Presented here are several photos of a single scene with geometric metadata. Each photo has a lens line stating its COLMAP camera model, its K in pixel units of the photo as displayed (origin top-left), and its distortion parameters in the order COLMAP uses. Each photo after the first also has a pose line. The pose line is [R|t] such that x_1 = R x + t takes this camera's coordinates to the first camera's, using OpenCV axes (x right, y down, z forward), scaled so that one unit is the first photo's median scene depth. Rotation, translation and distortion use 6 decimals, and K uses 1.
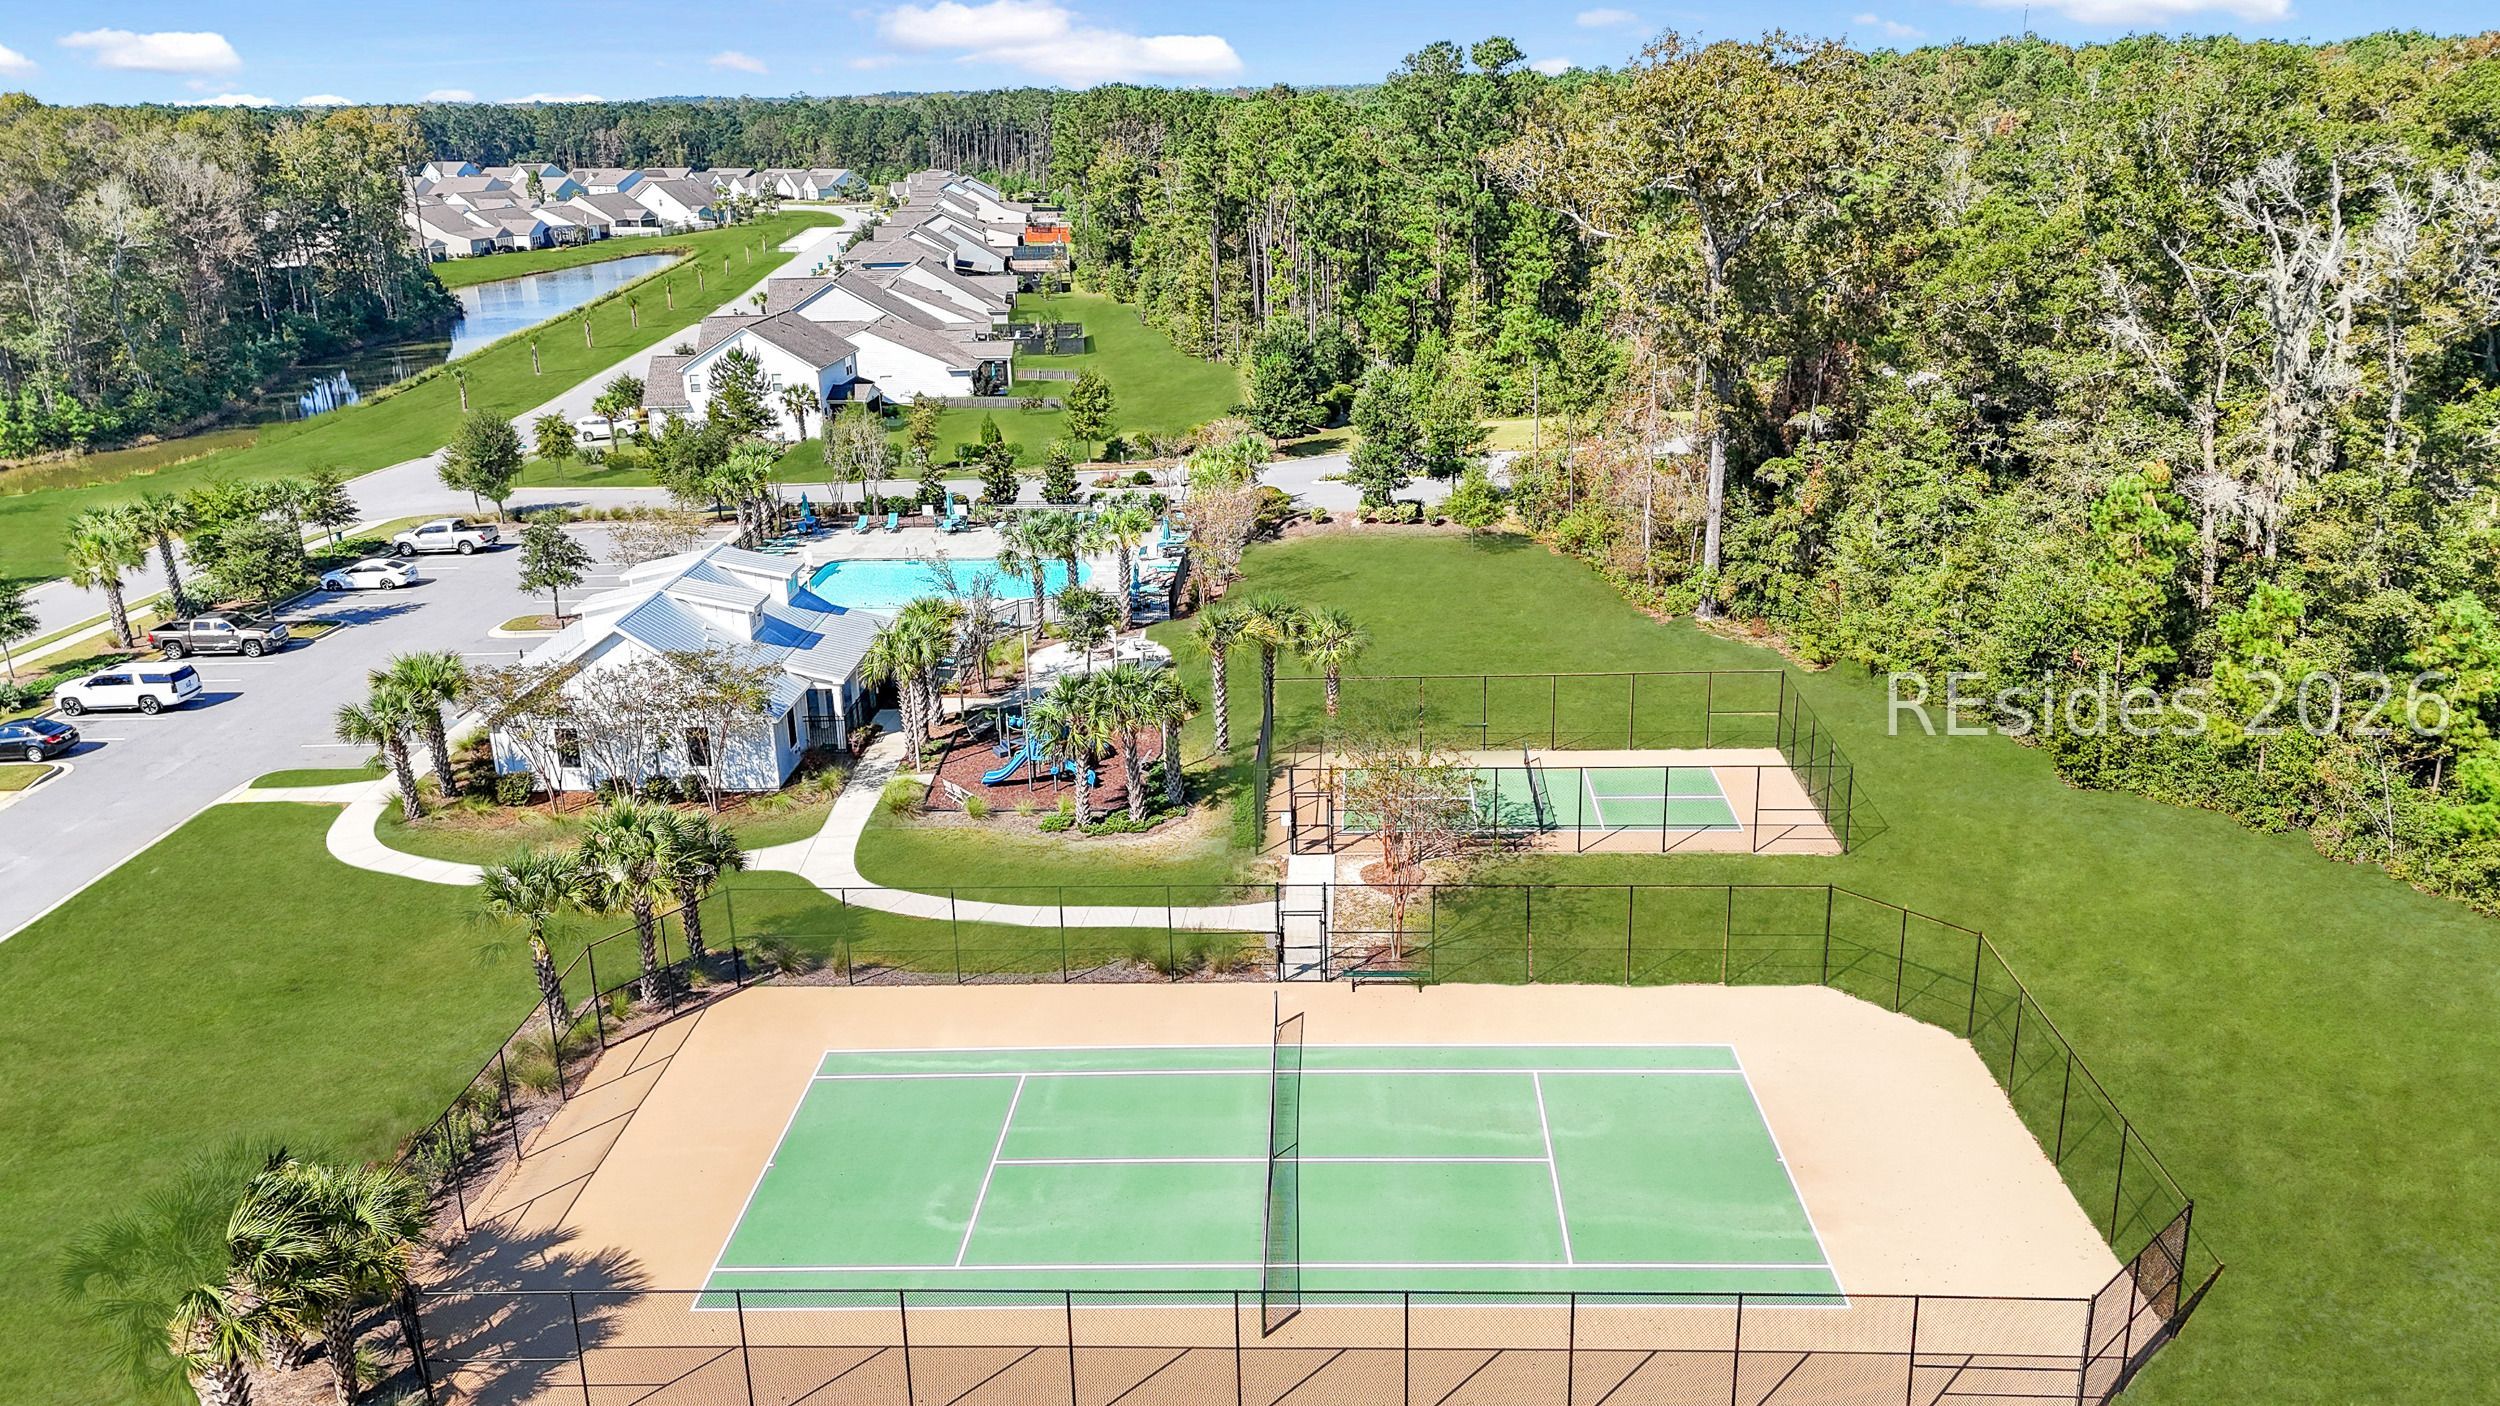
lens RADIAL K [[1814.3, 0, 1250.0], [0, 1814.3, 703.0], [0, 0, 1]] dist [0.107821, -0.100724]
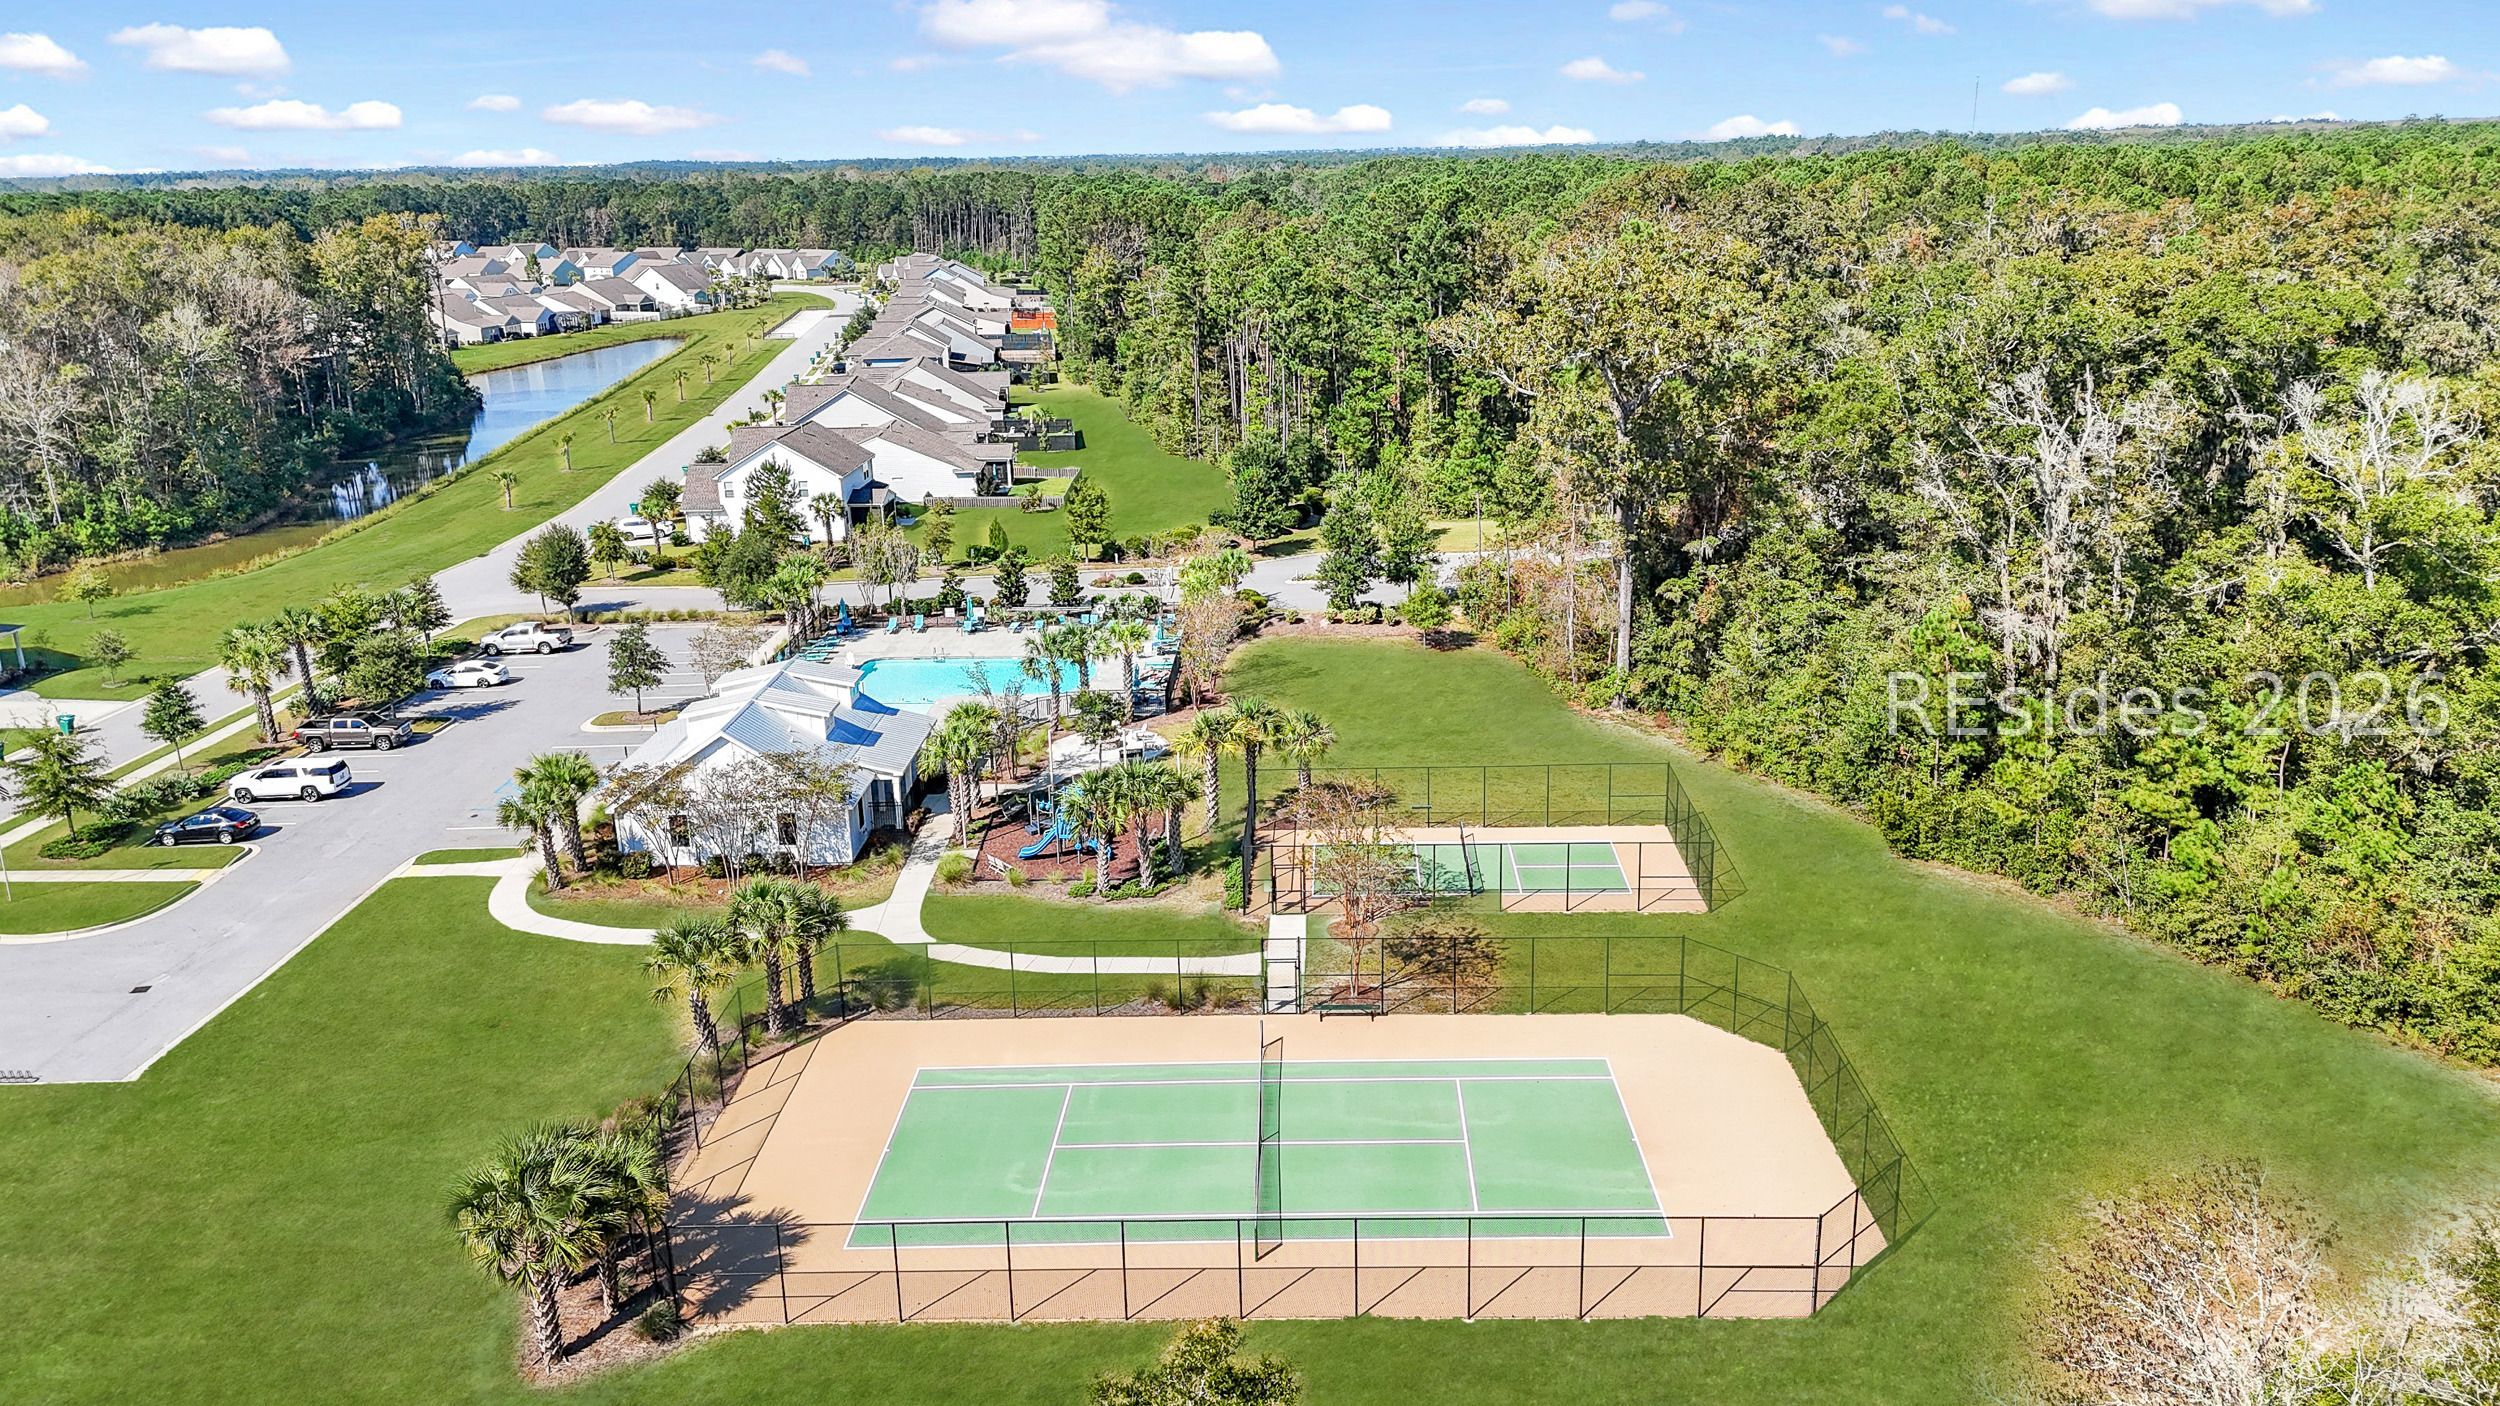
lens RADIAL K [[1814.3, 0, 1250.0], [0, 1814.3, 703.0], [0, 0, 1]] dist [0.107821, -0.100724]
pose [[0.999886, -0.003953, 0.014583, -0.007039], [0.004394, 0.999529, -0.030381, -0.017028], [-0.014456, 0.030442, 0.999432, -0.178650]]
